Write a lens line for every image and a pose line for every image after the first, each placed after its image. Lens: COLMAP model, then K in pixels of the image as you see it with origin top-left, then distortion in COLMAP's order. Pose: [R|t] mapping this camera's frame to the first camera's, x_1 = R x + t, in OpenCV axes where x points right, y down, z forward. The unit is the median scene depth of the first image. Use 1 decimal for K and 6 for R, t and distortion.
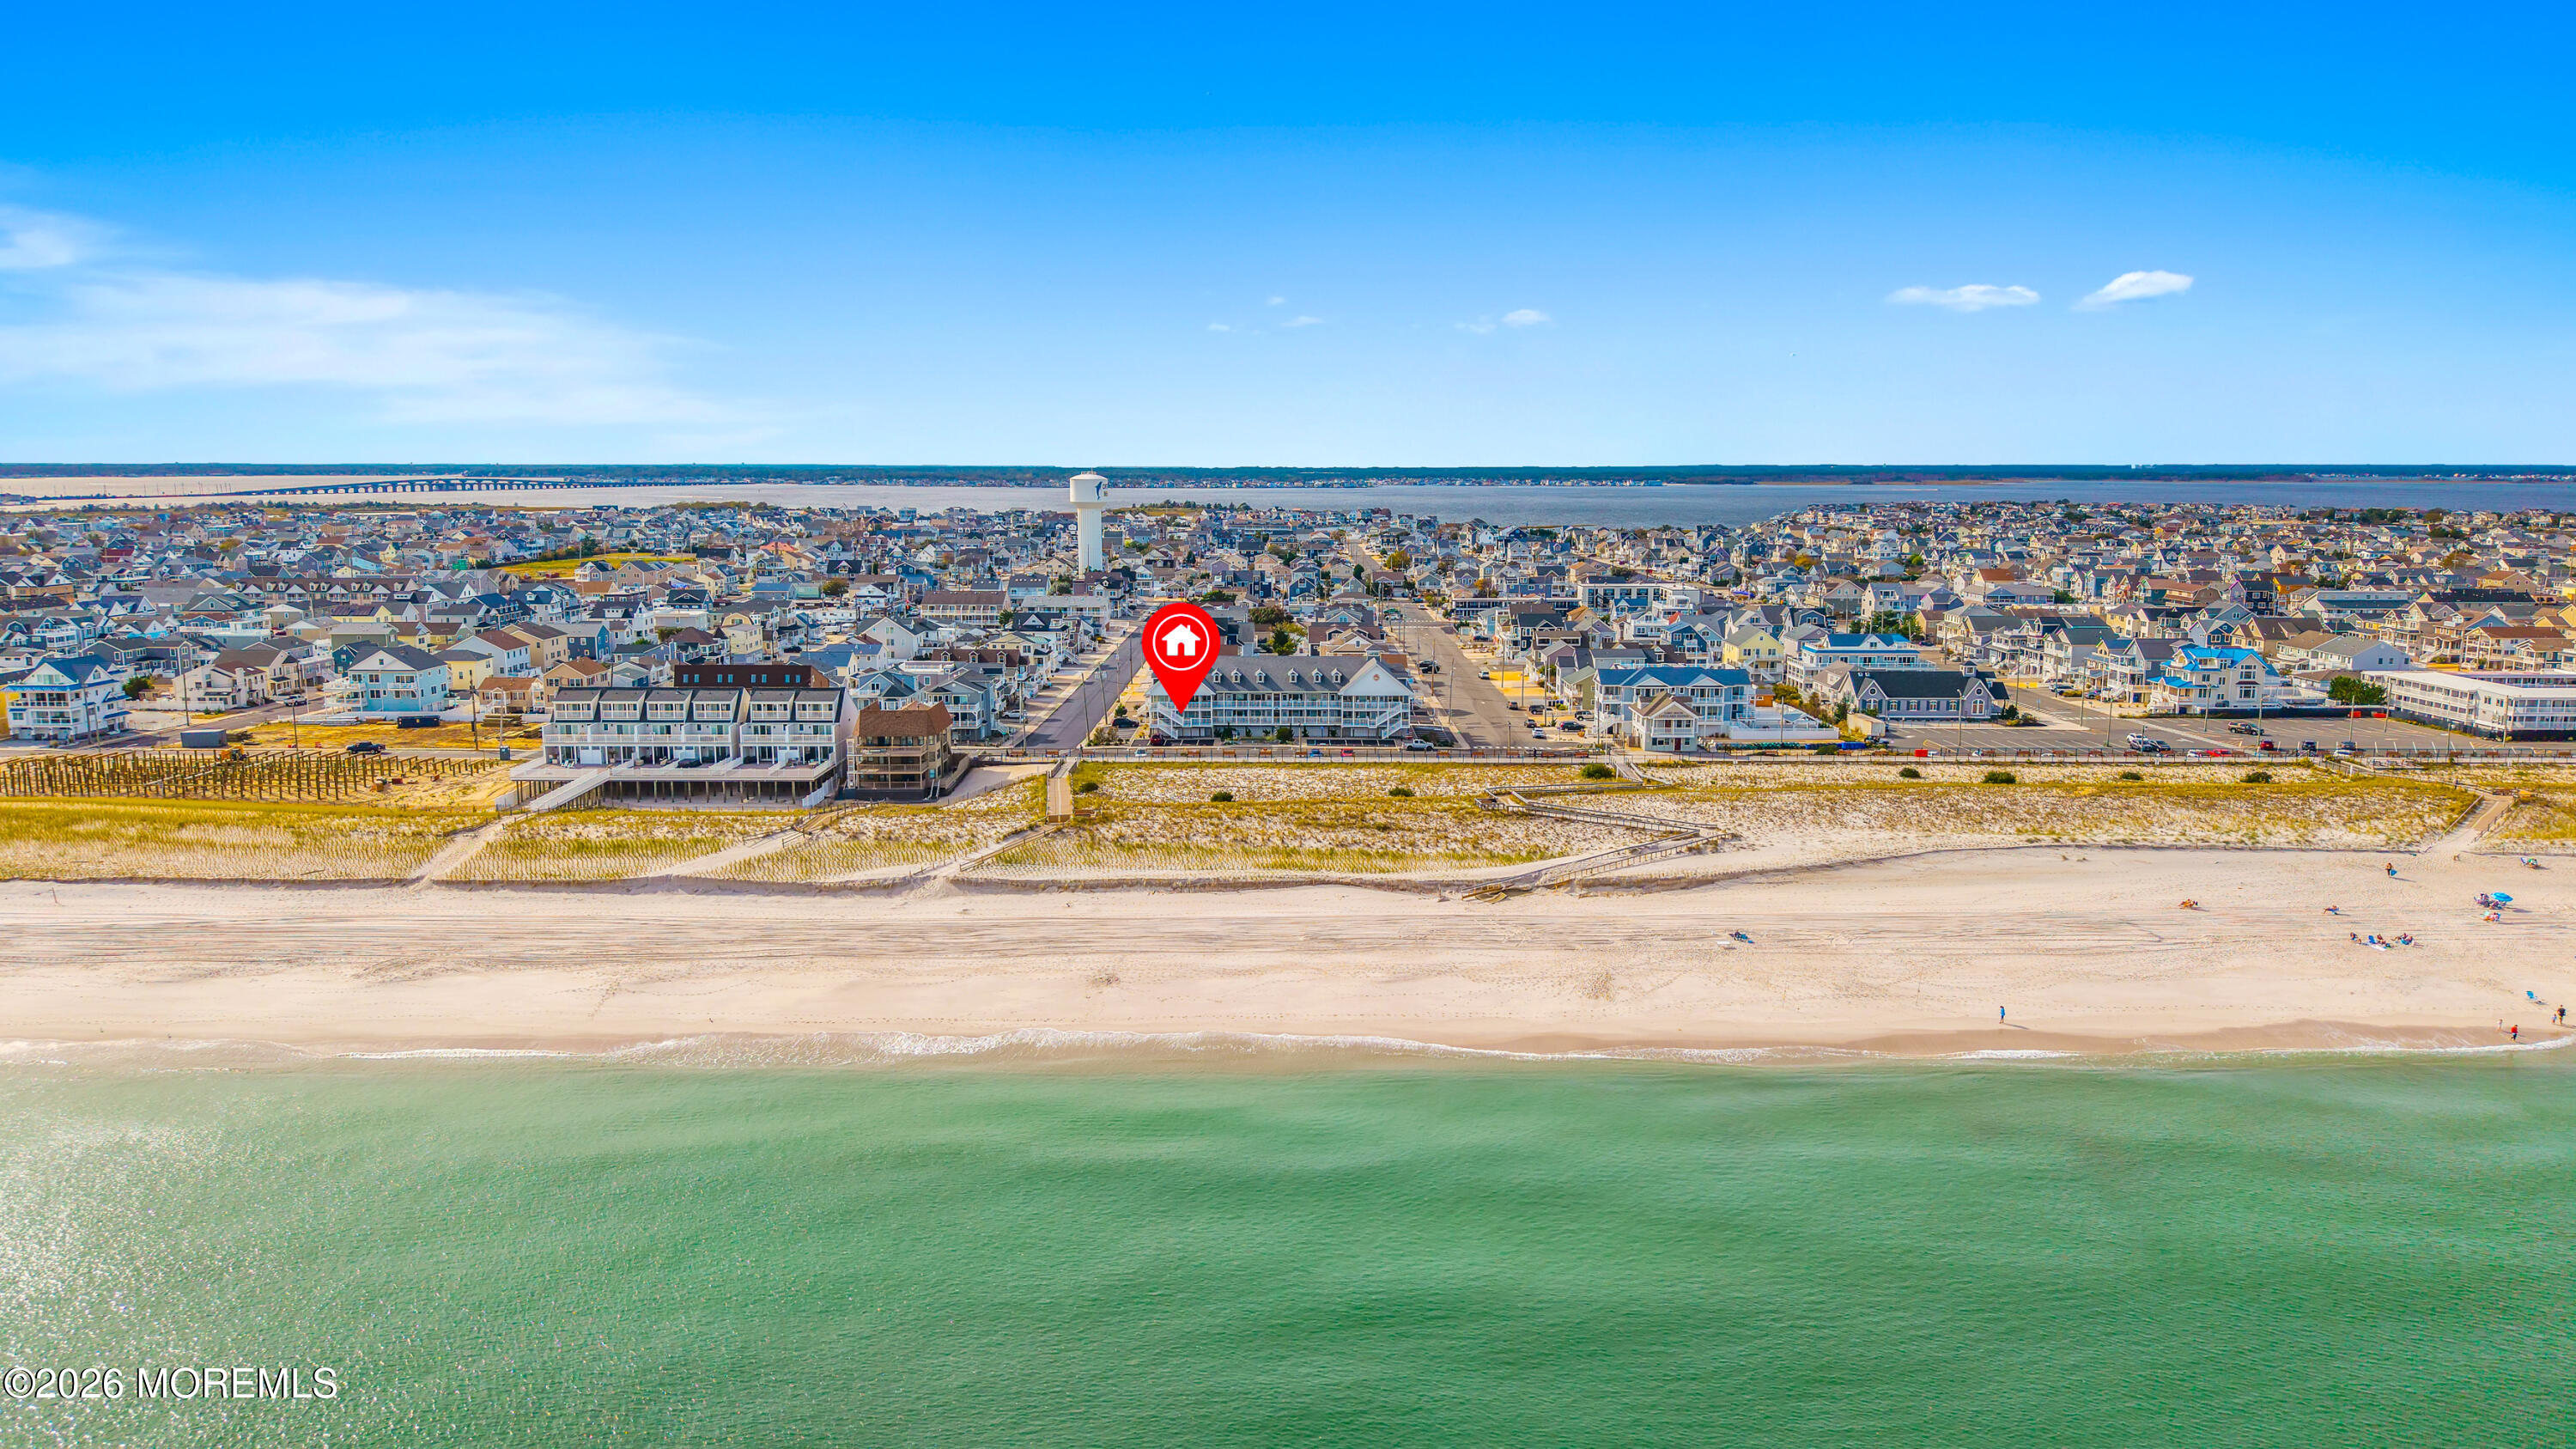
lens RADIAL K [[1718.0, 0, 1294.9], [0, 1718.0, 777.4], [0, 0, 1]] dist [0.047184, -0.059623]
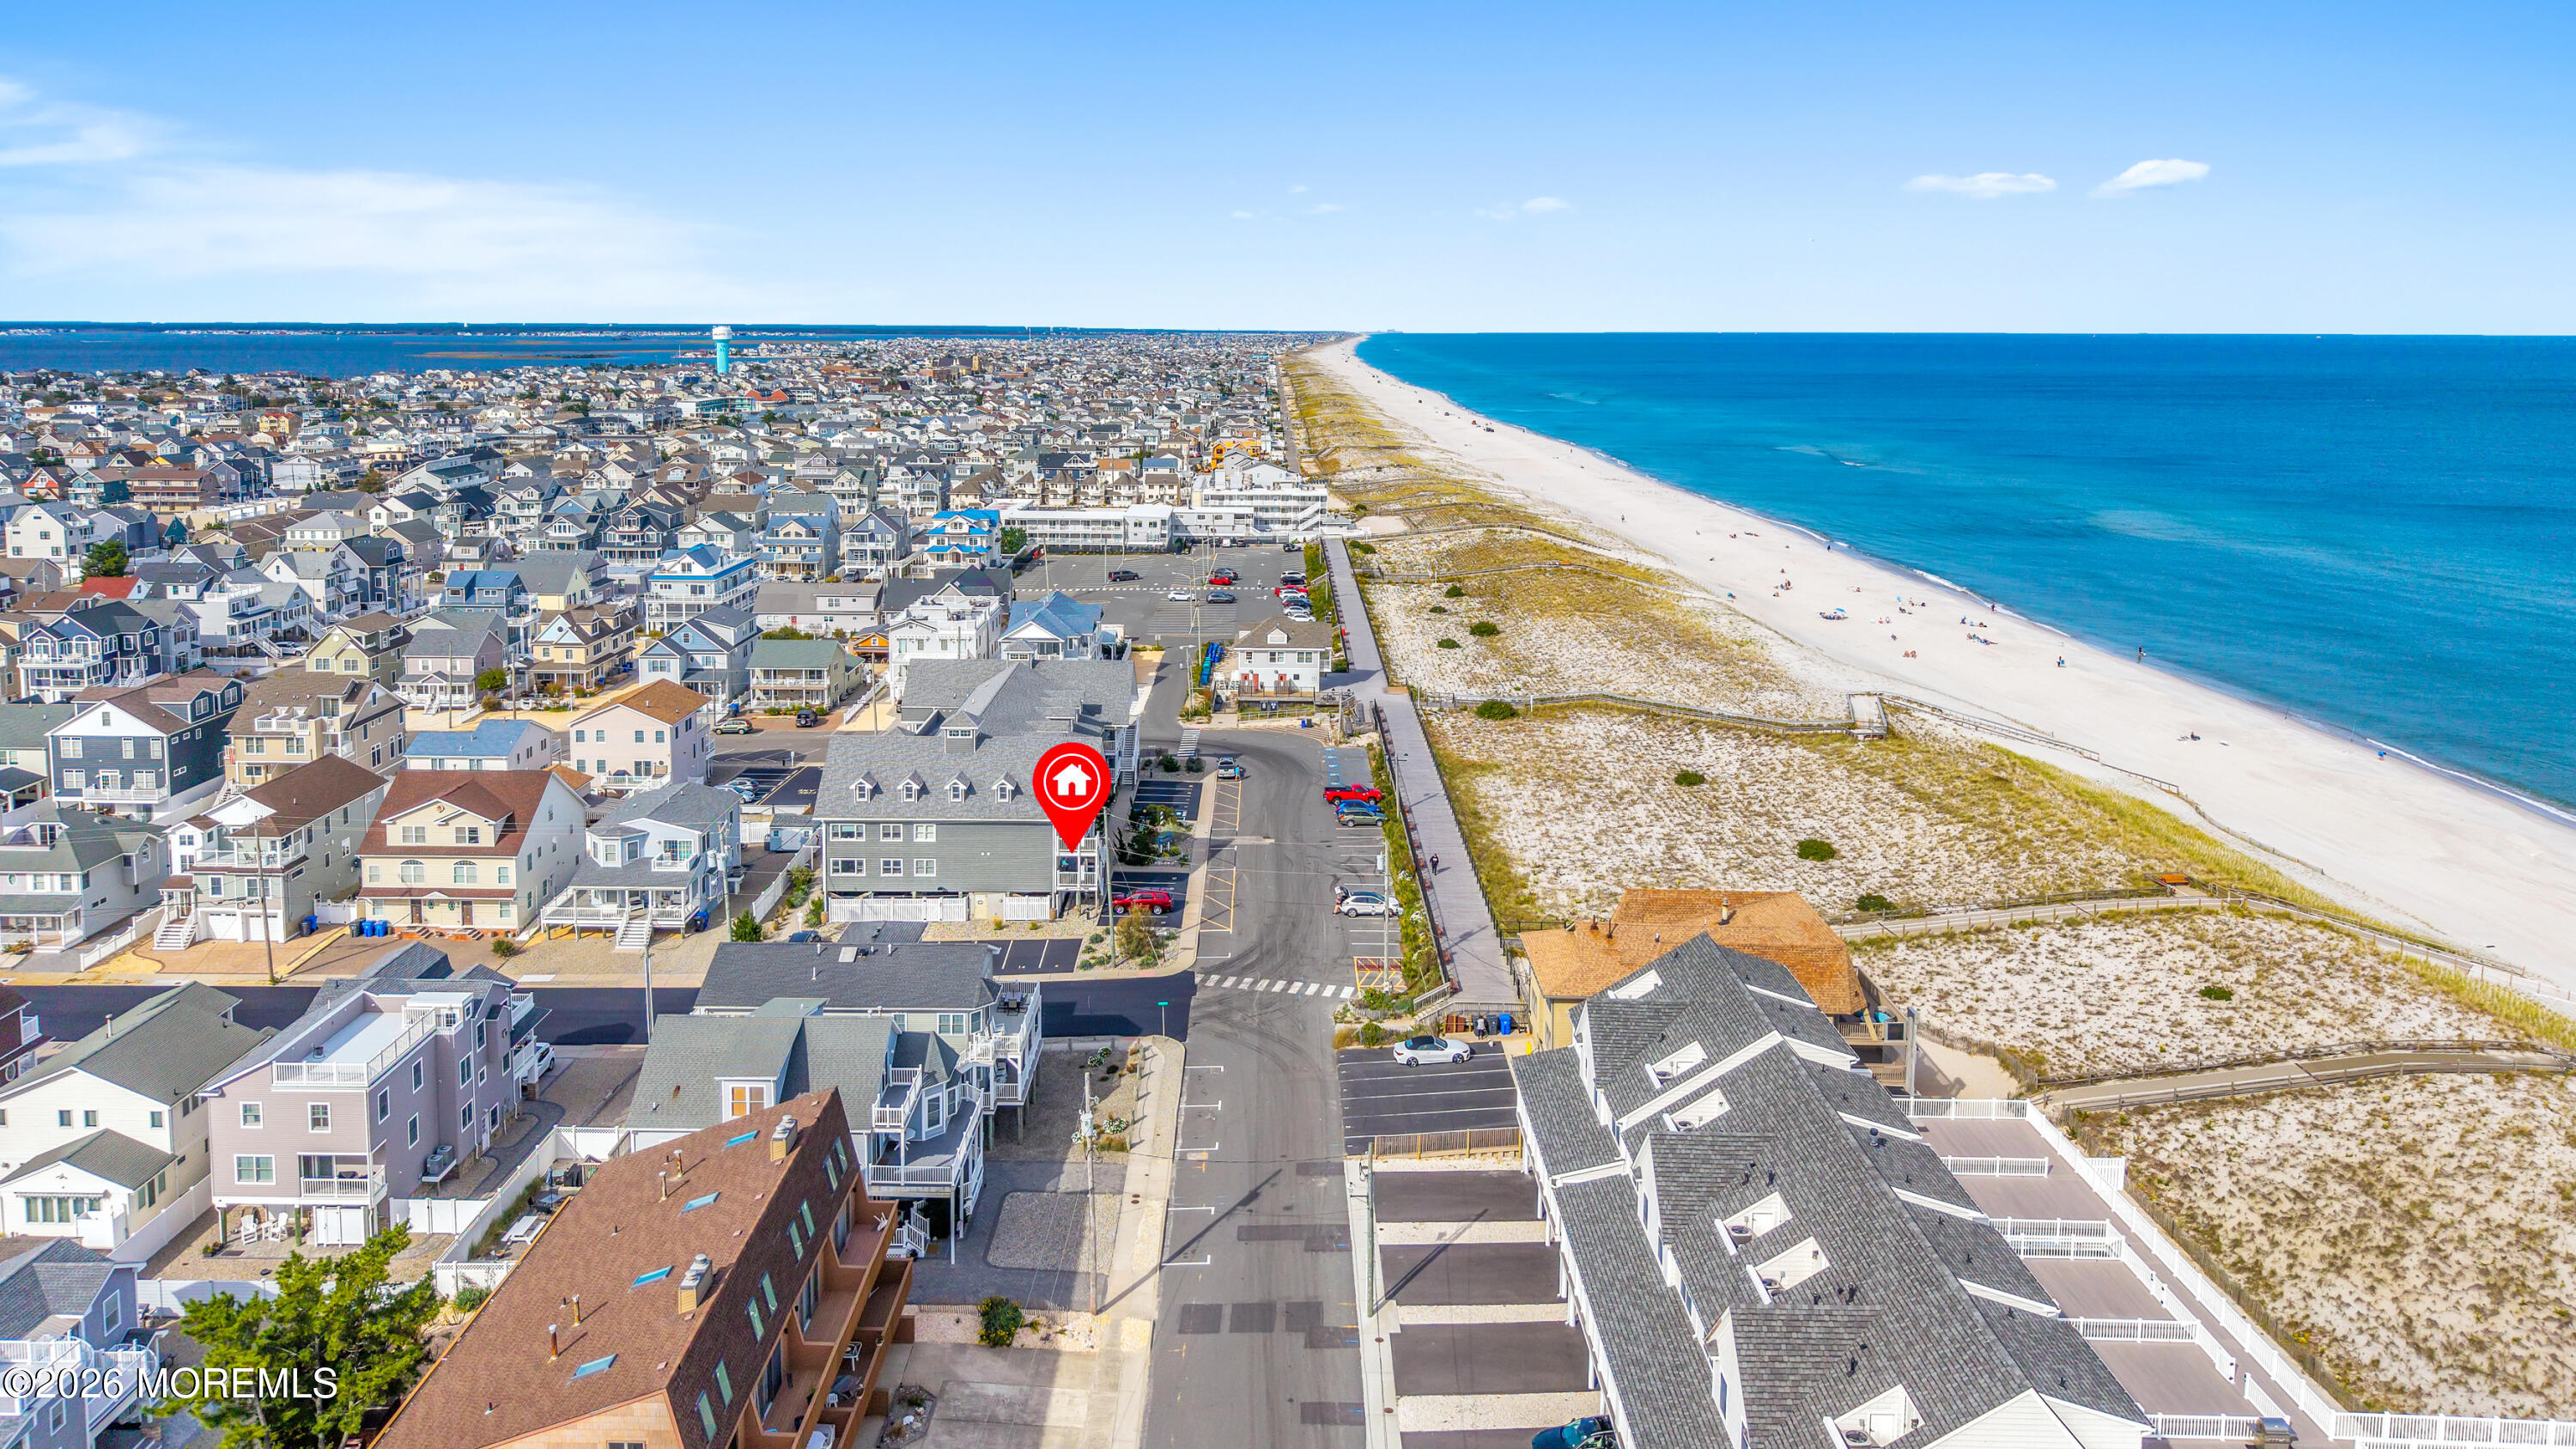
lens RADIAL K [[1725.7, 0, 1266.0], [0, 1725.7, 723.8], [0, 0, 1]] dist [0.034716, -0.037108]
pose [[0.009651, -0.224148, 0.974507, -0.367986], [0.171383, 0.960503, 0.219229, -0.115940], [-0.985157, 0.164898, 0.047685, 0.646709]]
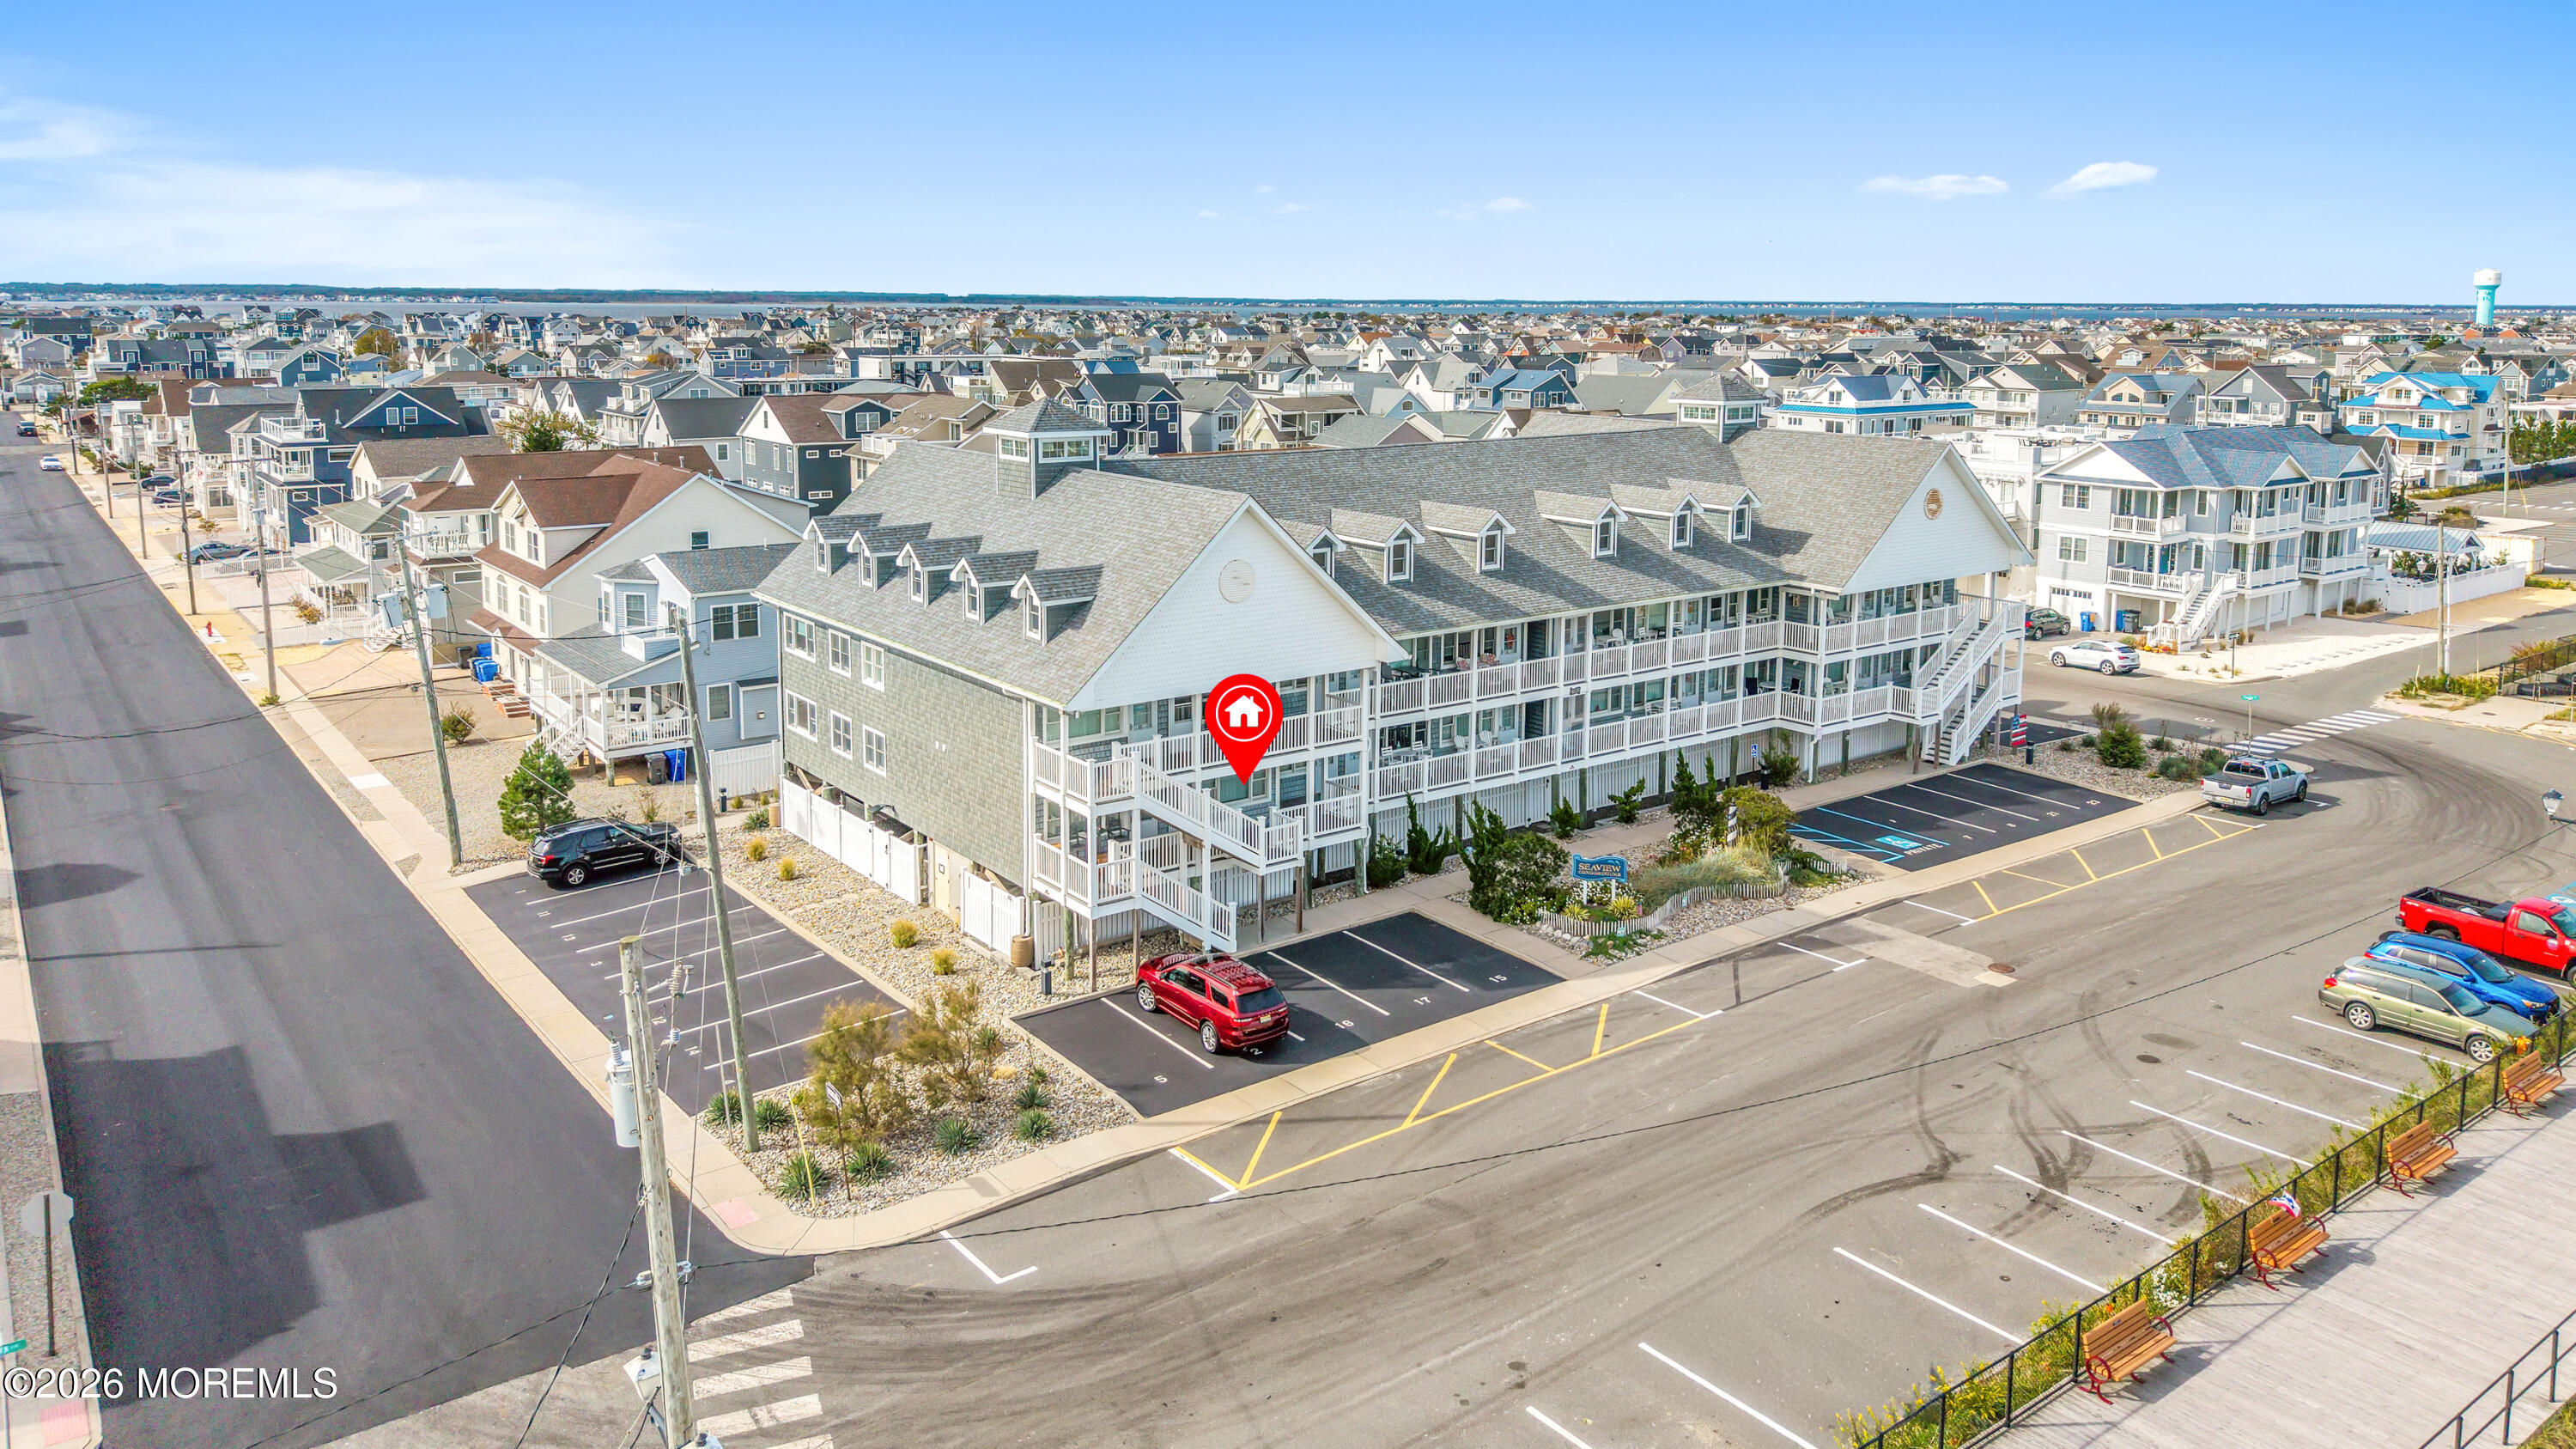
lens RADIAL K [[1756.6, 0, 1283.3], [0, 1756.6, 610.8], [0, 0, 1]] dist [0.091422, -0.117295]
pose [[0.800426, -0.099583, 0.591102, -0.113554], [0.100736, 0.994426, 0.031122, -0.041857], [-0.590907, 0.034635, 0.805996, 0.600813]]
